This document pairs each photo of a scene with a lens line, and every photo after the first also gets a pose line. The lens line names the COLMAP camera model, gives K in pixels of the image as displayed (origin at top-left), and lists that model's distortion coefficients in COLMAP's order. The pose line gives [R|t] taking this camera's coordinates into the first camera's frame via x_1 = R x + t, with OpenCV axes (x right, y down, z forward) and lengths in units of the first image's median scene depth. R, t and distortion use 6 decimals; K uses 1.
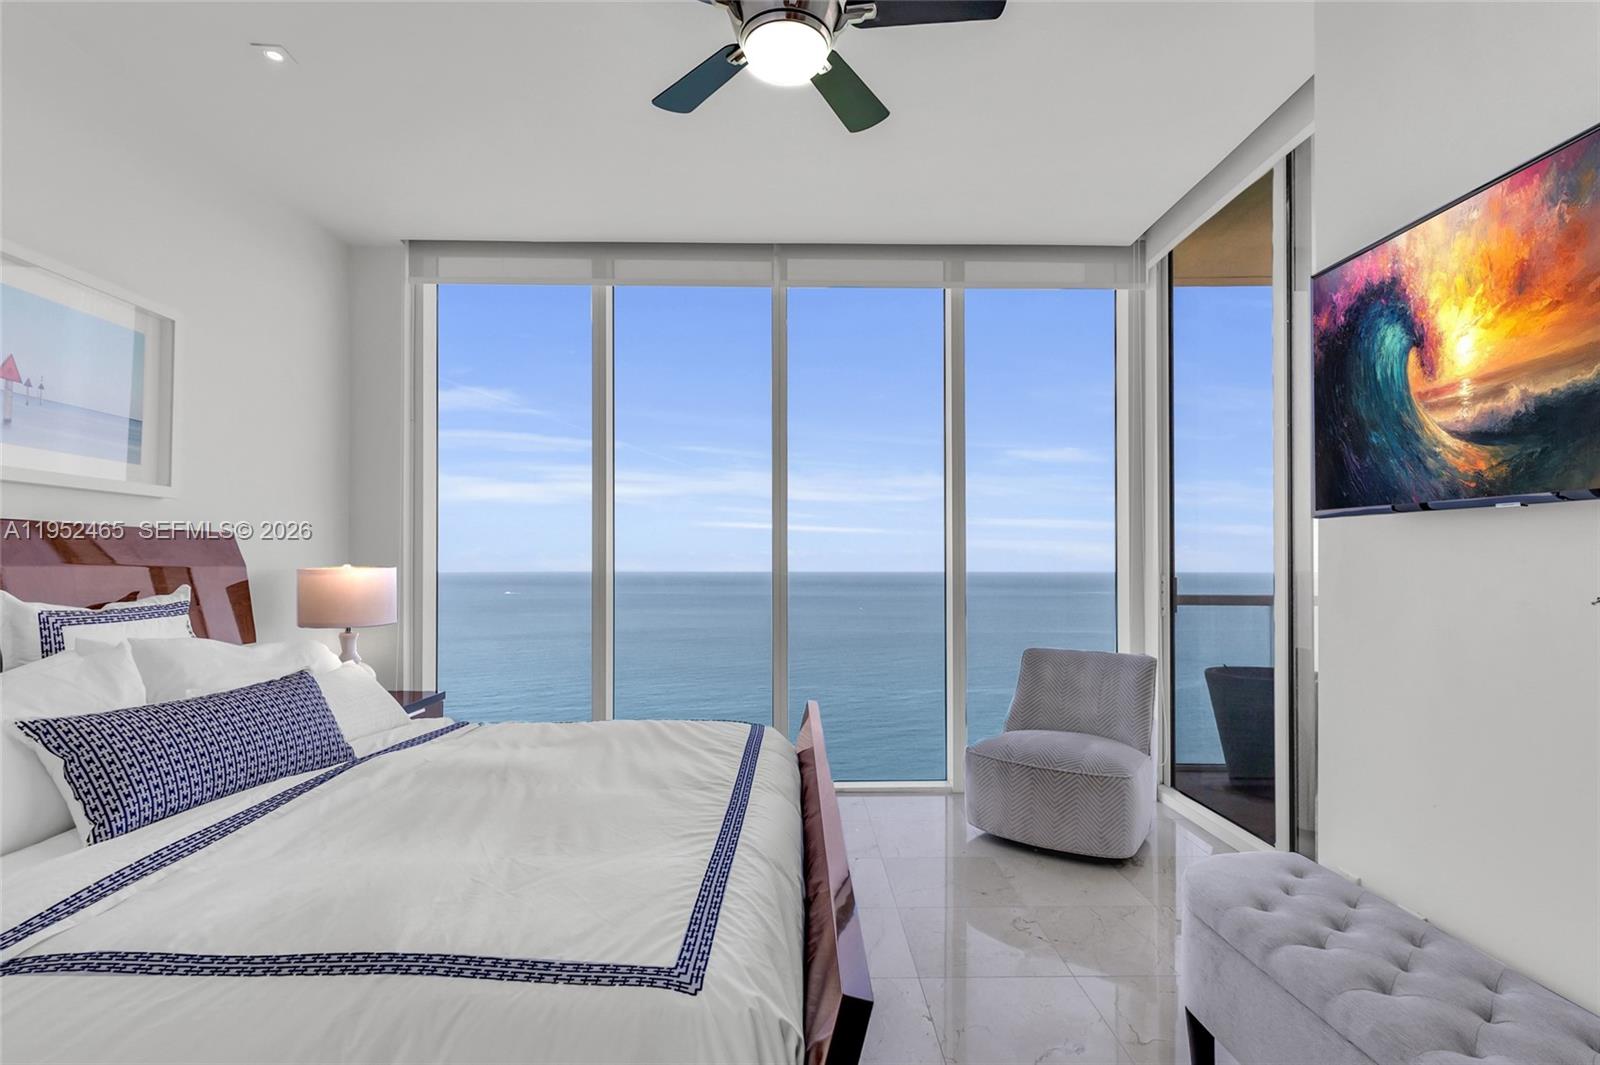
lens RADIAL K [[767.2, 0, 797.7], [0, 767.2, 552.2], [0, 0, 1]] dist [0.000543, -0.000424]
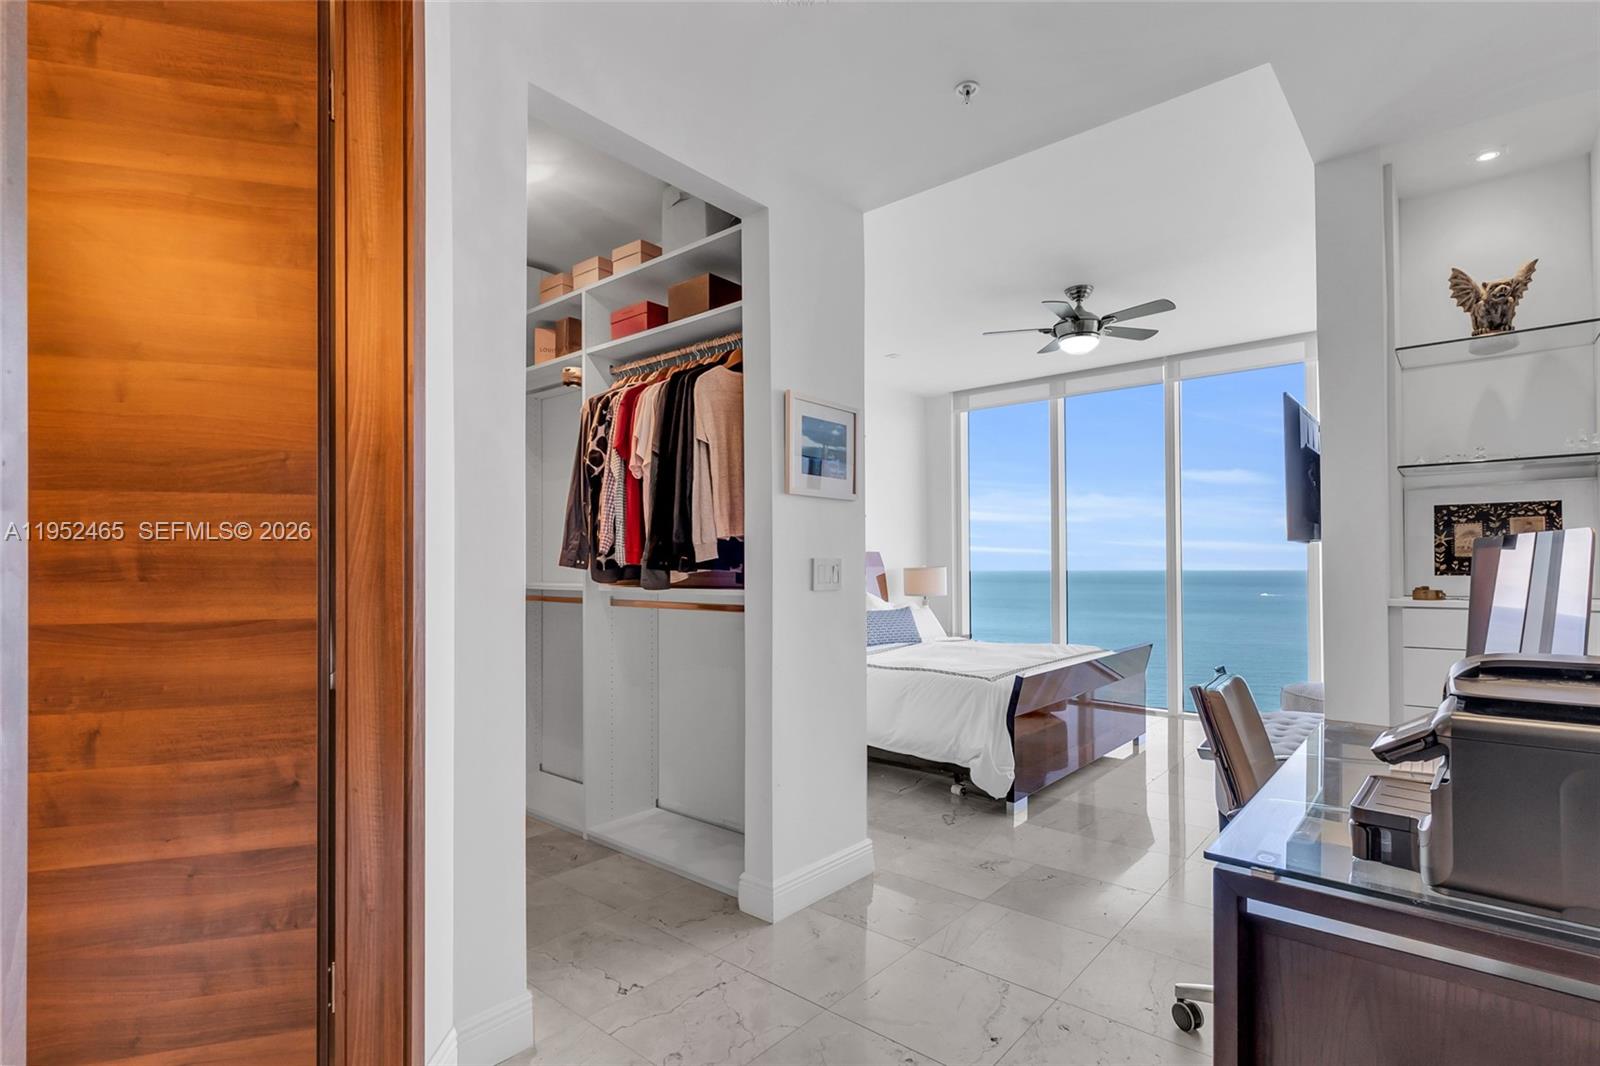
lens RADIAL K [[767.6, 0, 792.6], [0, 767.6, 539.1], [0, 0, 1]] dist [0.001269, 0.000114]
pose [[0.747408, -0.020188, -0.664058, 1.230365], [0.010643, 0.999774, -0.018416, -0.050098], [0.664280, 0.006696, 0.747454, -1.846631]]
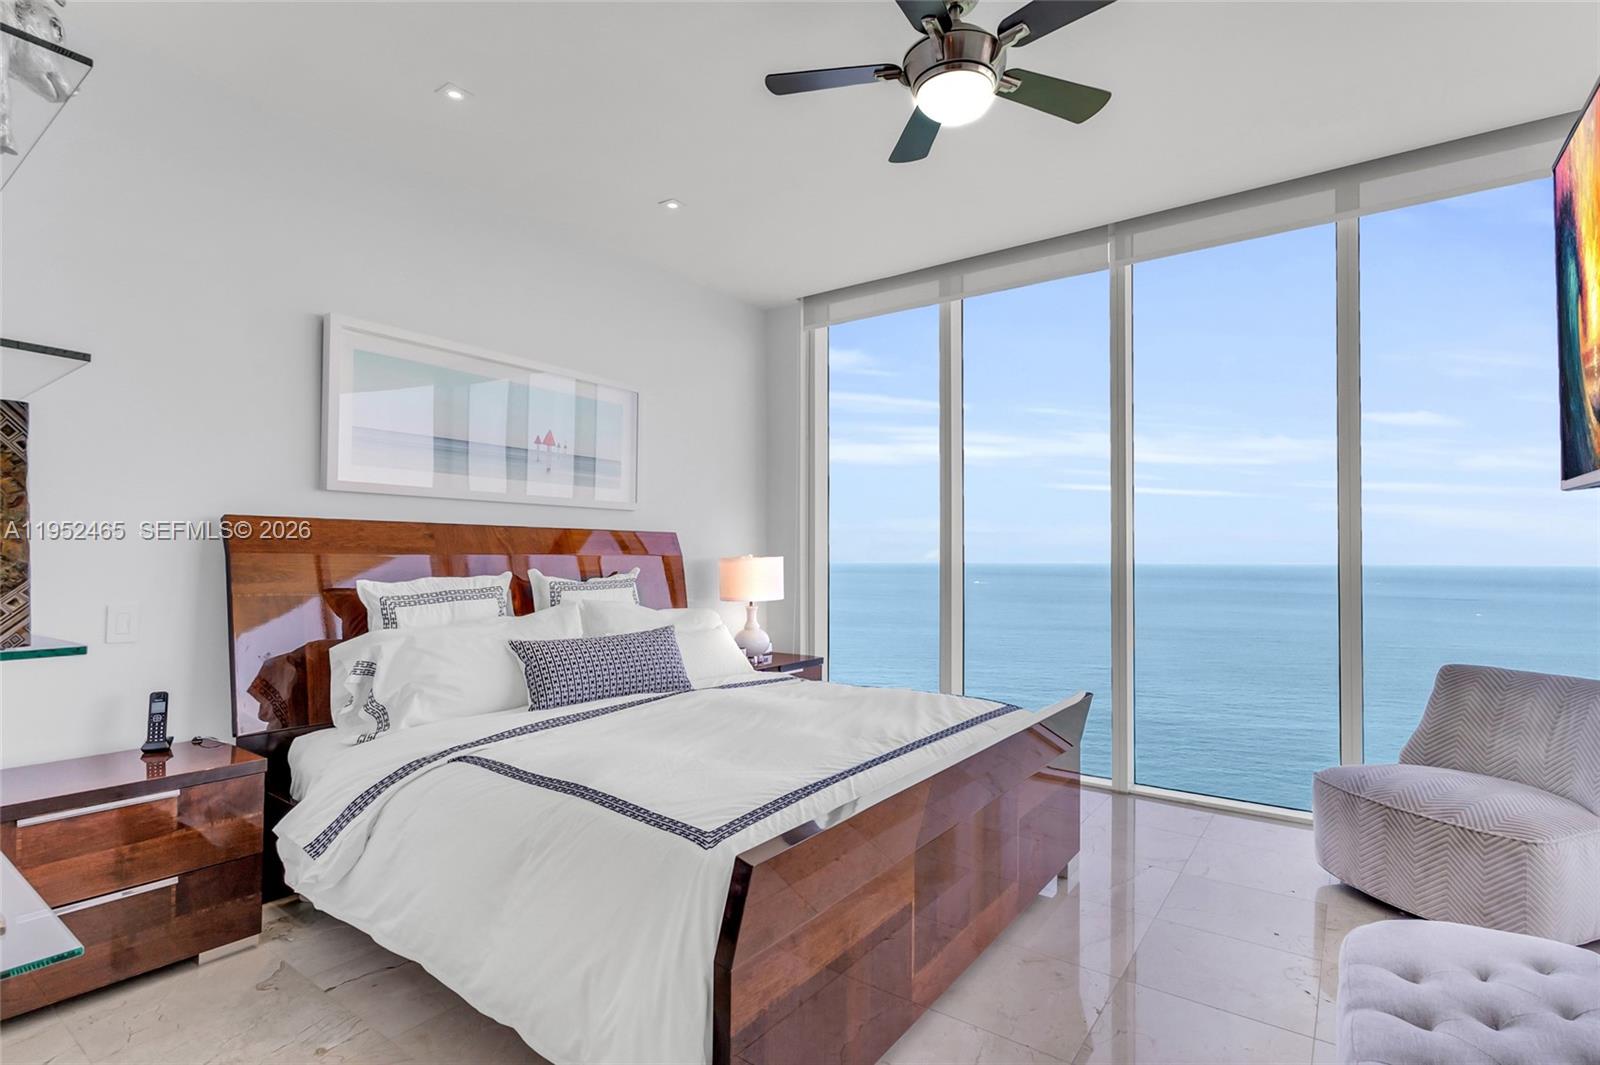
lens RADIAL K [[767.6, 0, 792.6], [0, 767.6, 538.6], [0, 0, 1]] dist [0.001269, 0.000114]
pose [[0.798033, -0.011993, -0.602495, 0.661281], [0.008320, 0.999926, -0.008883, 0.002226], [0.602557, 0.002076, 0.798073, -0.046709]]
